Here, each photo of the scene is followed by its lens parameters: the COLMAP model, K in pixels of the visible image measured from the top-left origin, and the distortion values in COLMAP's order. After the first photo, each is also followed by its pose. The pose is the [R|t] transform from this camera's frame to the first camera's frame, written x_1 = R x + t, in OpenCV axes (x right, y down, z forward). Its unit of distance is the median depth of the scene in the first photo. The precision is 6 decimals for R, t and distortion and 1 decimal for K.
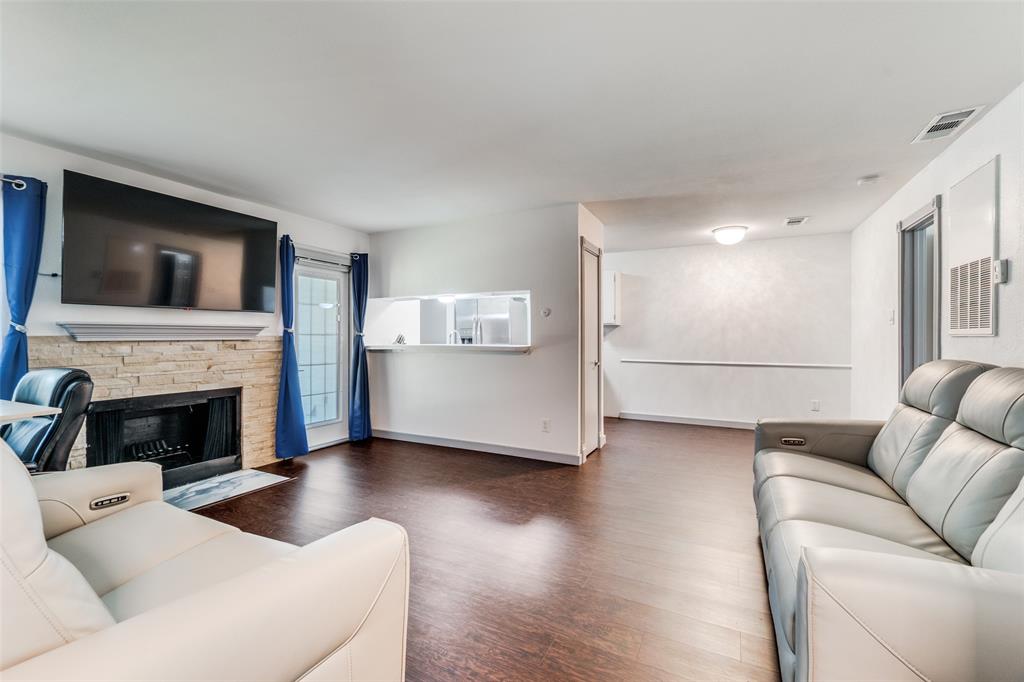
lens RADIAL K [[438.8, 0, 498.2], [0, 438.8, 334.7], [0, 0, 1]] dist [-0.005391, 0.000343]
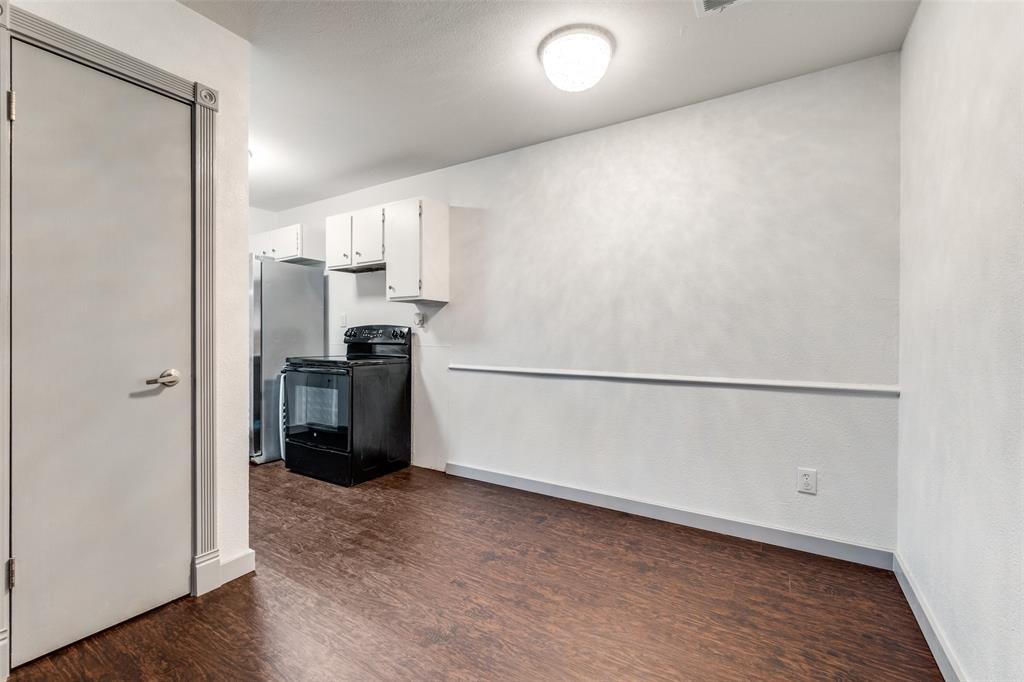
lens RADIAL K [[438.8, 0, 501.5], [0, 438.8, 333.2], [0, 0, 1]] dist [-0.005391, 0.000343]
pose [[0.997251, -0.001876, -0.074074, 0.435878], [0.002217, 0.999987, 0.004521, 0.016654], [0.074065, -0.004673, 0.997242, 0.528856]]
